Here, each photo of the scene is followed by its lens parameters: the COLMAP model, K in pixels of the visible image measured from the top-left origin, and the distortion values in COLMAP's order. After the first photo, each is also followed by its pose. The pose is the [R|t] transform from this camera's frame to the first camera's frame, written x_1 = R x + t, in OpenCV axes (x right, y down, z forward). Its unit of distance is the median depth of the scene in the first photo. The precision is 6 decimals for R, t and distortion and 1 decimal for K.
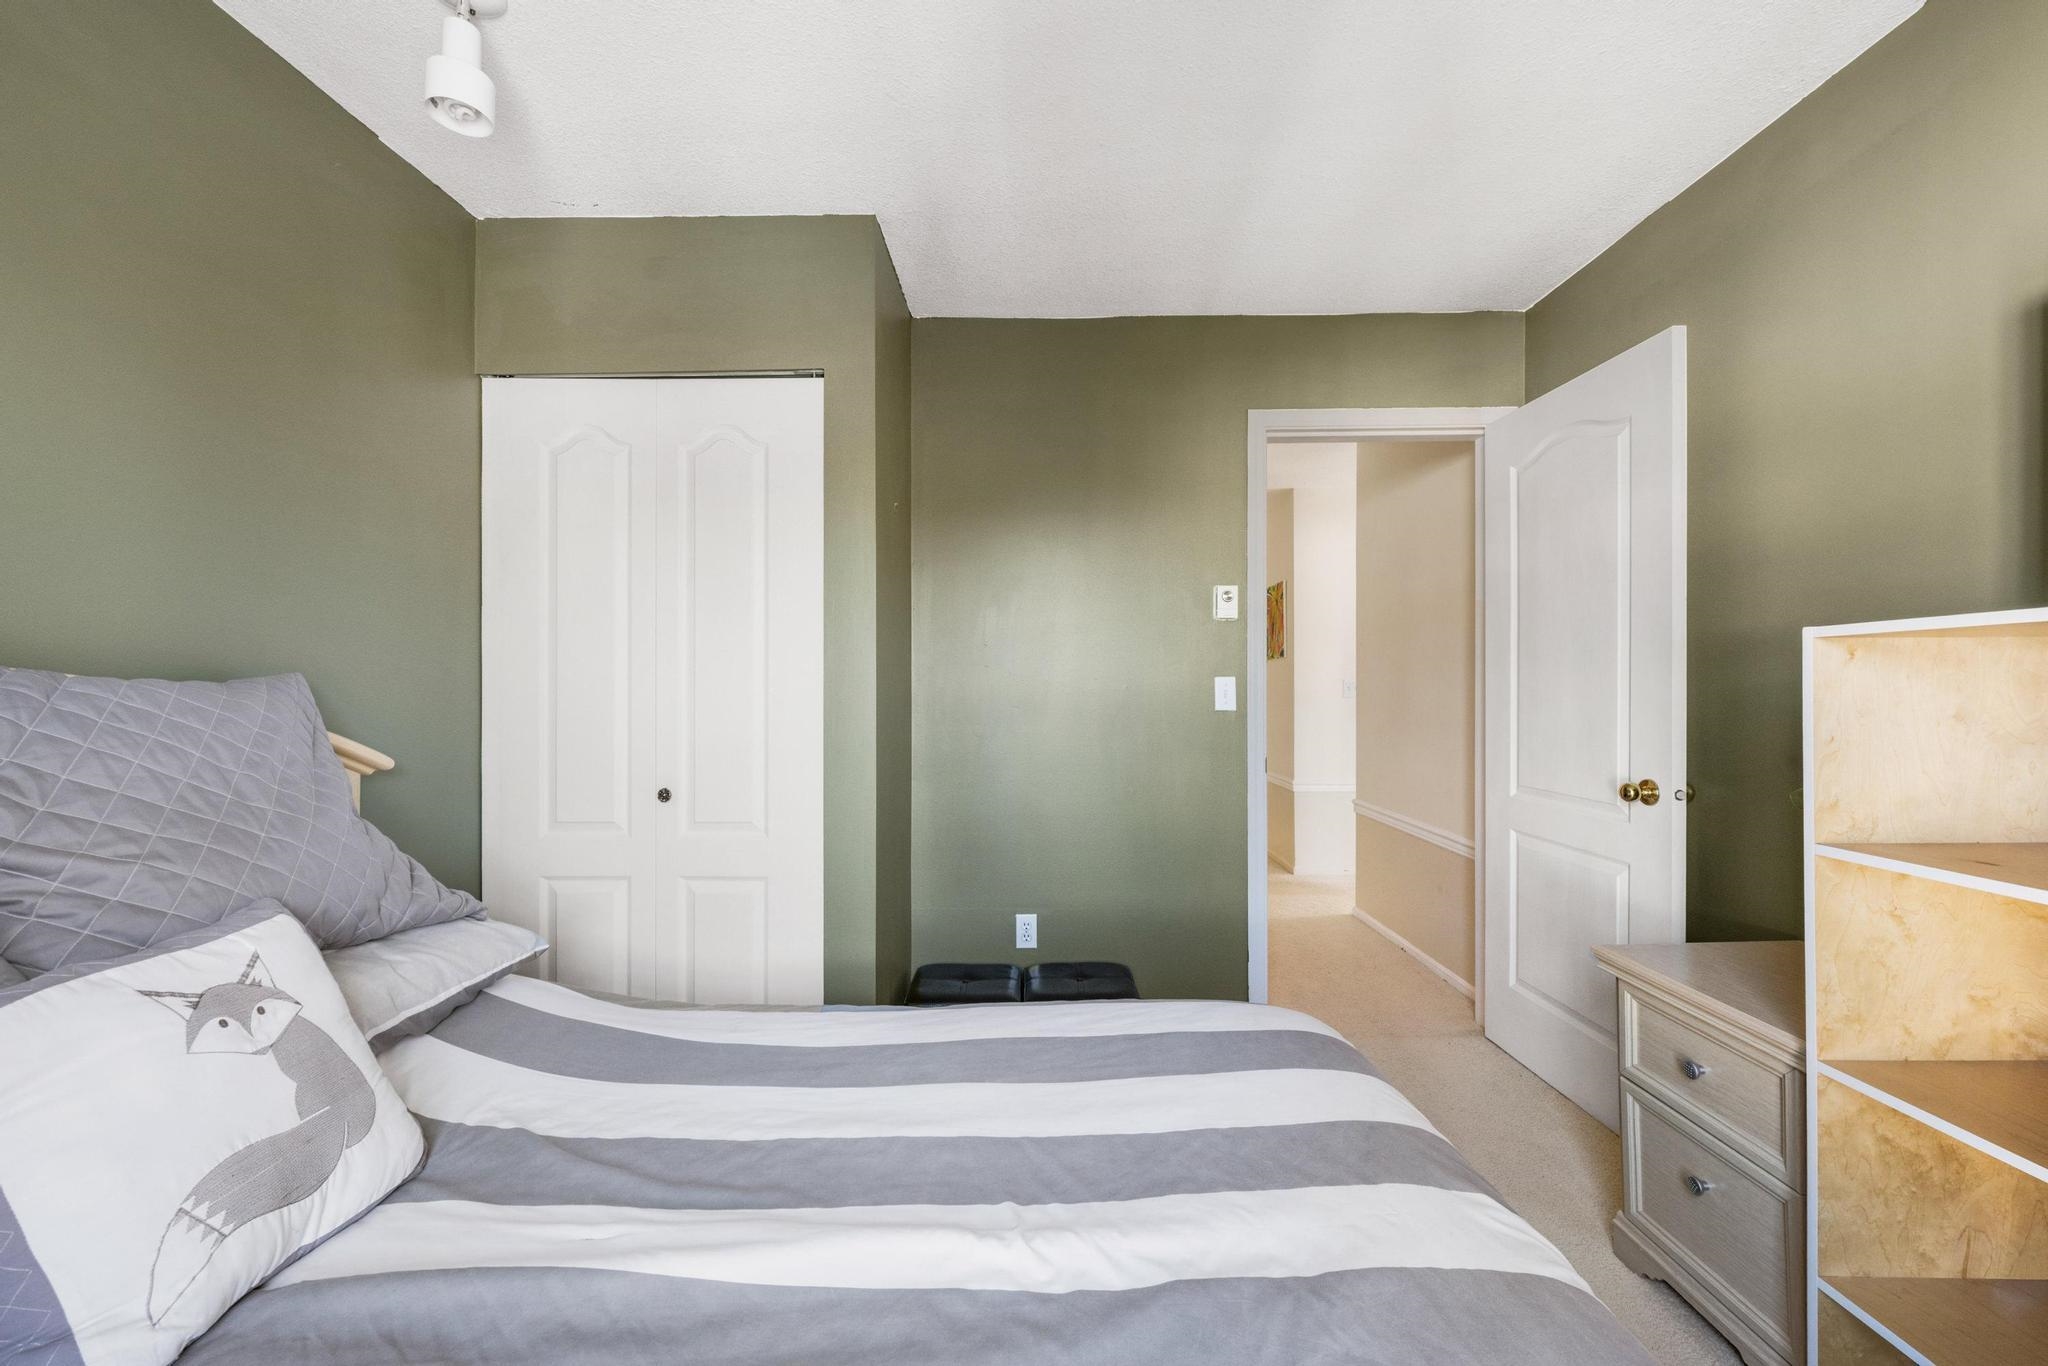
lens RADIAL K [[838.6, 0, 1026.9], [0, 838.6, 676.9], [0, 0, 1]] dist [-0.000128, -0.000007]
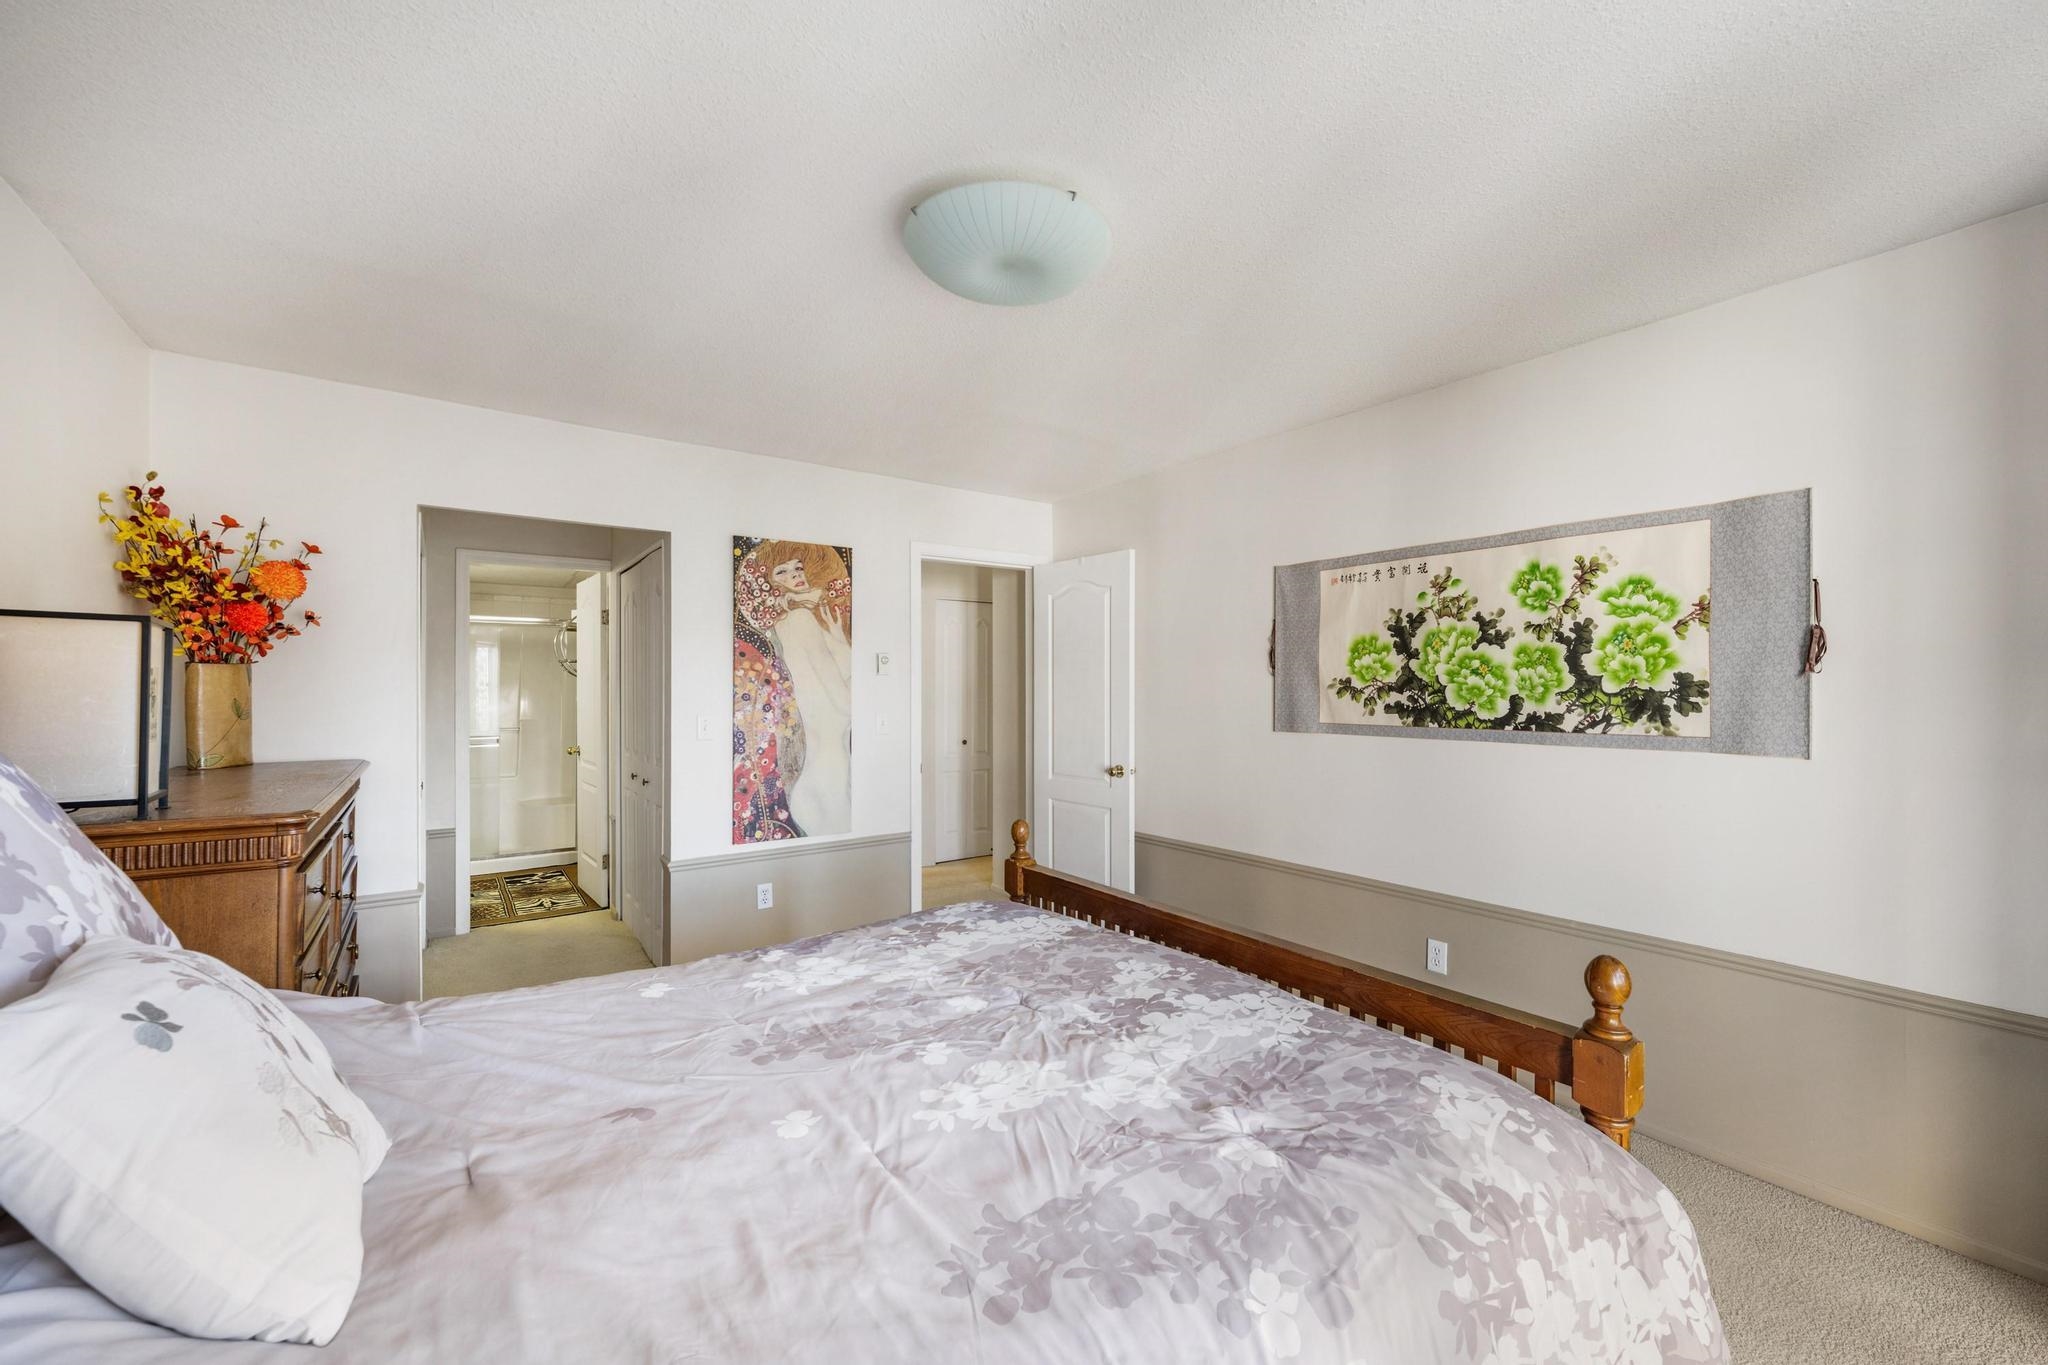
lens RADIAL K [[838.6, 0, 1023.0], [0, 838.6, 693.7], [0, 0, 1]] dist [-0.000128, -0.000007]
pose [[0.817715, 0.009019, 0.575552, -0.523444], [-0.004347, 0.999945, -0.009493, -0.025635], [-0.575606, 0.005260, 0.817710, -0.448920]]
